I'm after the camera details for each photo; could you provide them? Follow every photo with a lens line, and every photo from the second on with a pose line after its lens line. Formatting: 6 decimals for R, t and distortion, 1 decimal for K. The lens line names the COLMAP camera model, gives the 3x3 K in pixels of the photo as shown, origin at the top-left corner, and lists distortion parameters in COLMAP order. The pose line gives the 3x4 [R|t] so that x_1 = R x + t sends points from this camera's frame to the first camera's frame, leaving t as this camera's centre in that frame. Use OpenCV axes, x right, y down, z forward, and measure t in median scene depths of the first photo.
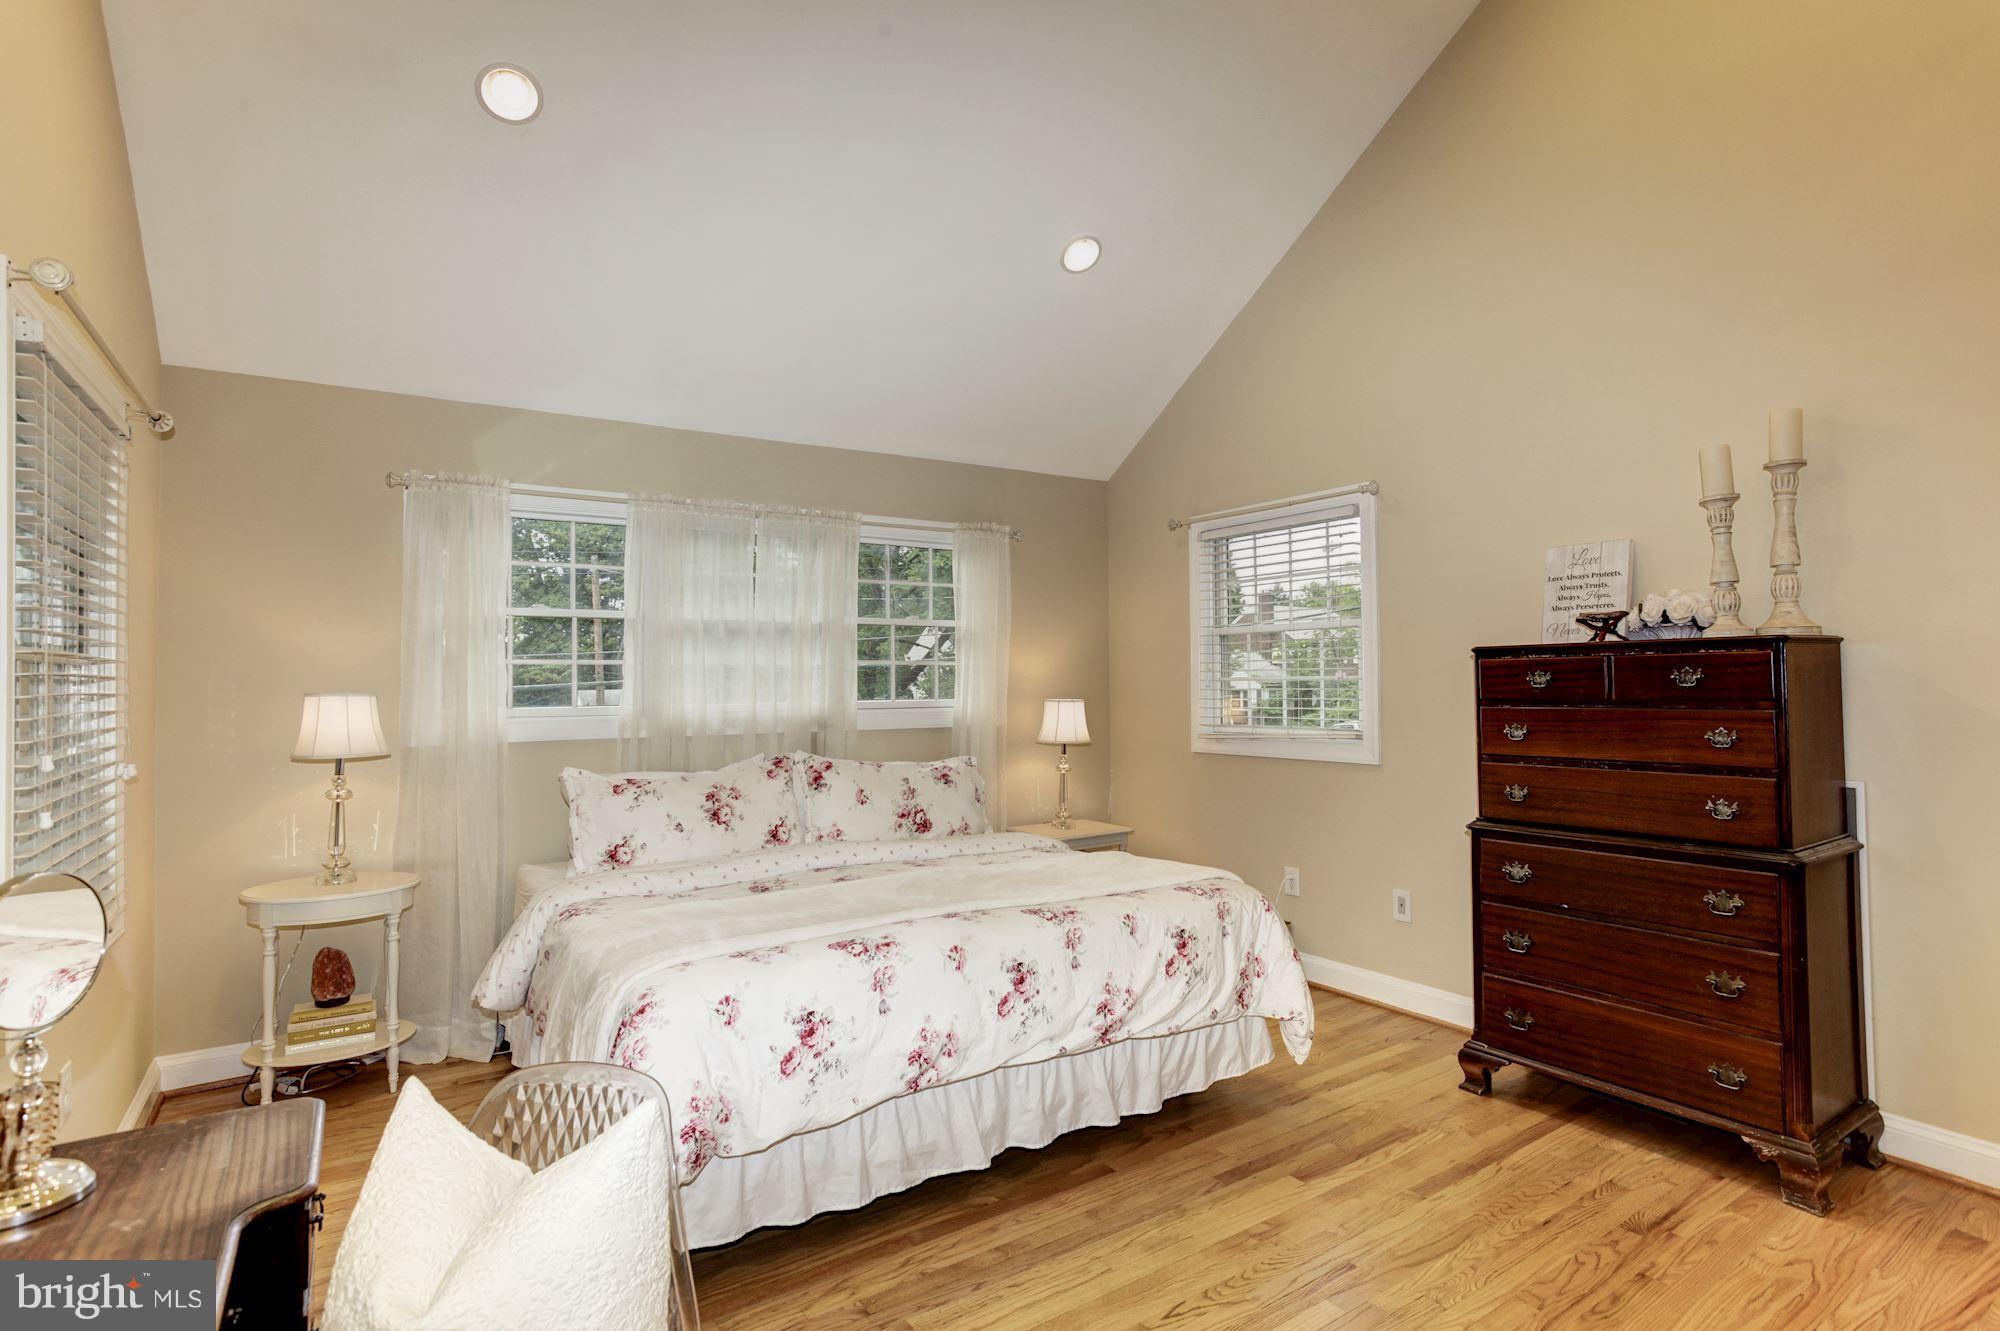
lens RADIAL K [[977.7, 0, 1002.9], [0, 977.7, 661.3], [0, 0, 1]] dist [-0.005528, 0.000384]
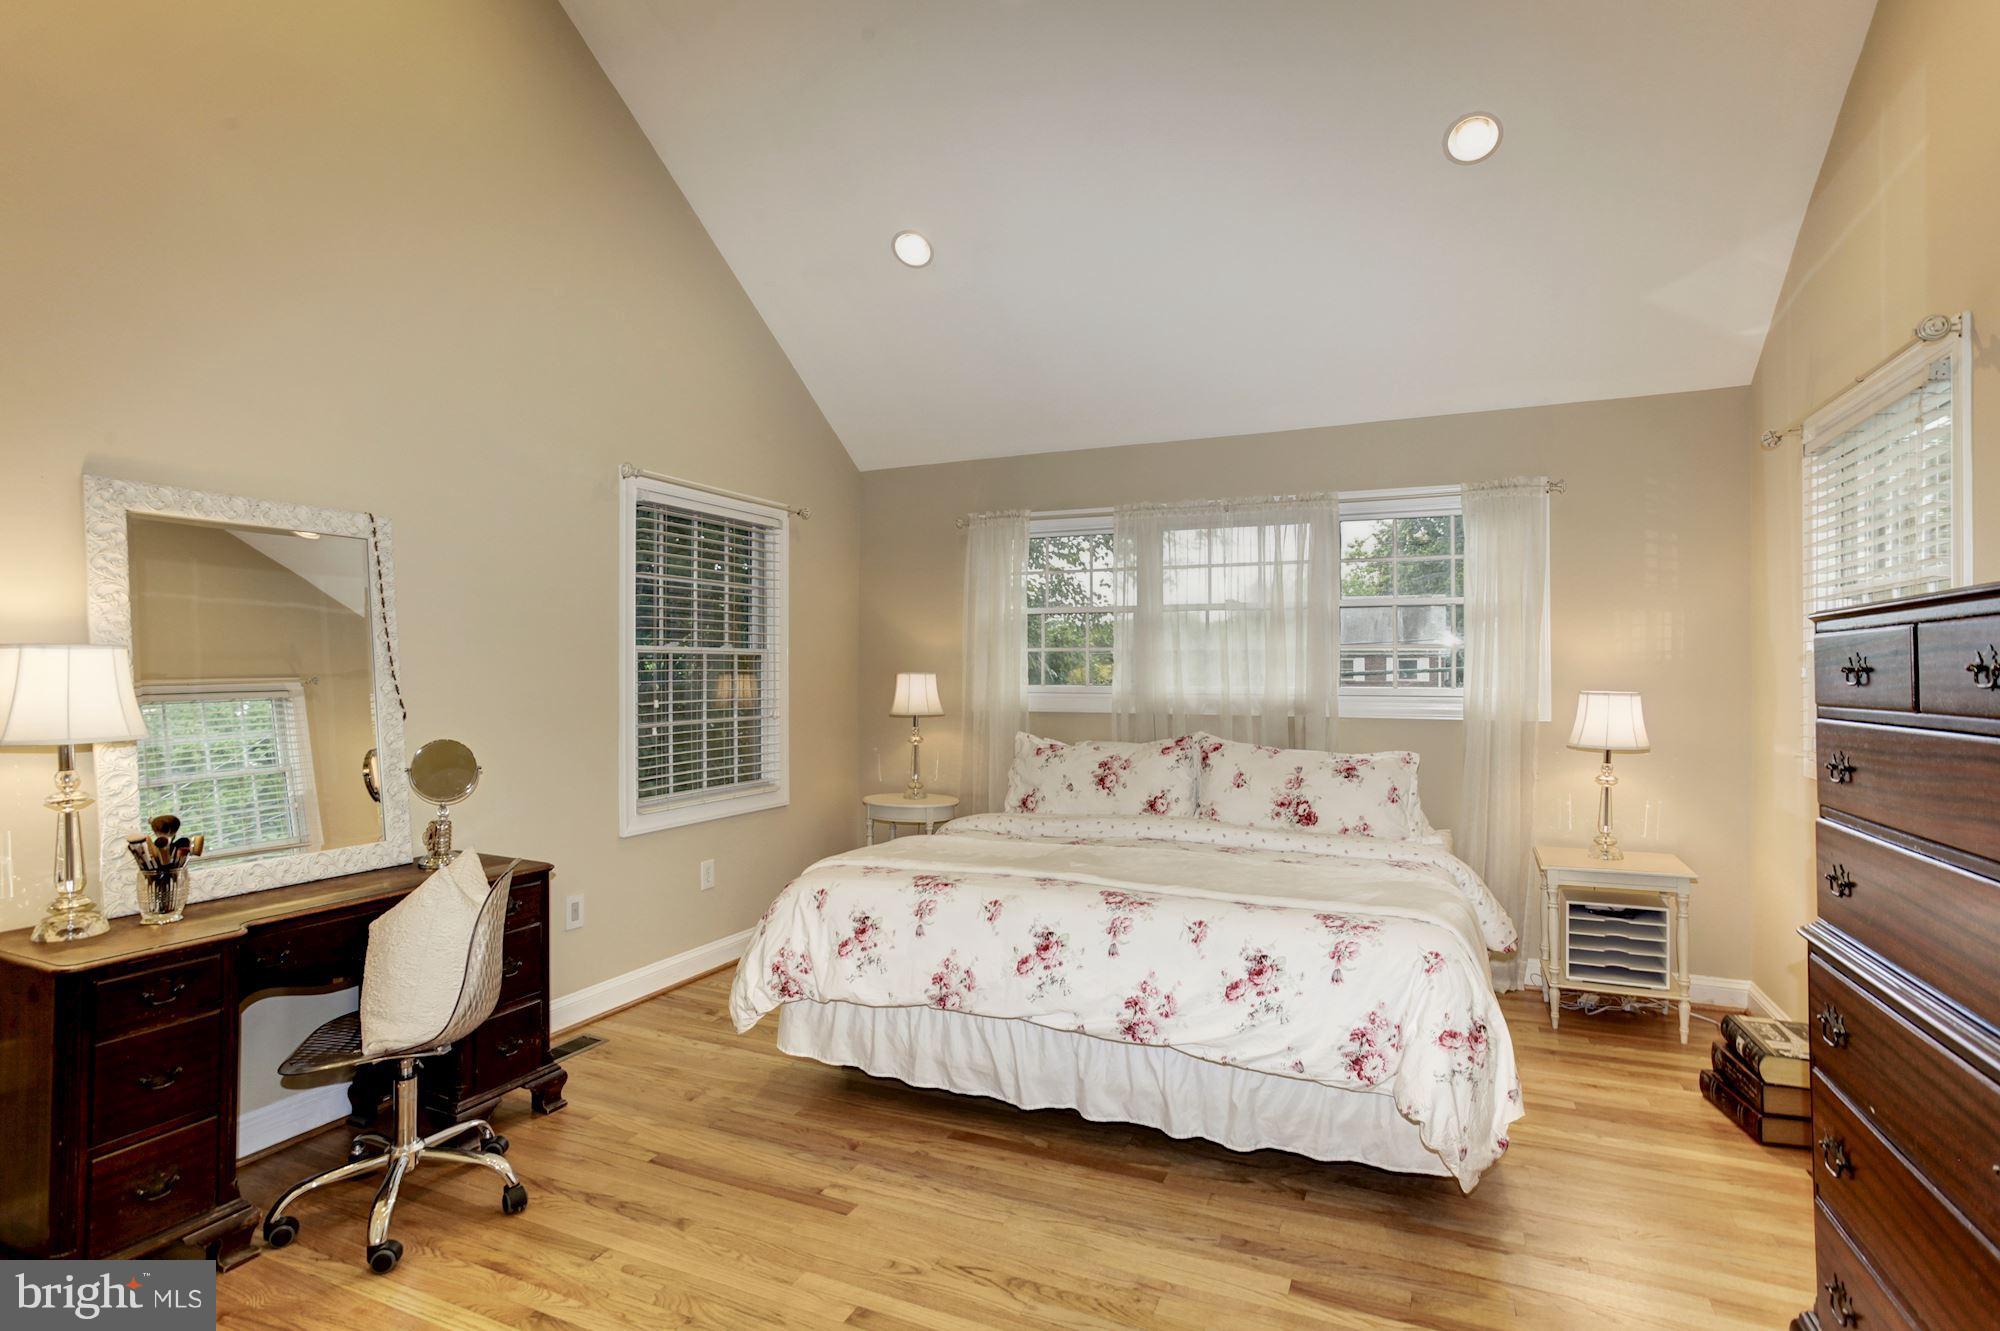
lens RADIAL K [[977.7, 0, 1011.4], [0, 977.7, 674.3], [0, 0, 1]] dist [-0.005528, 0.000384]
pose [[0.541104, 0.008372, -0.840914, 0.631740], [0.015932, 0.999669, 0.020204, 0.006099], [0.840805, -0.024330, 0.540792, 0.287690]]
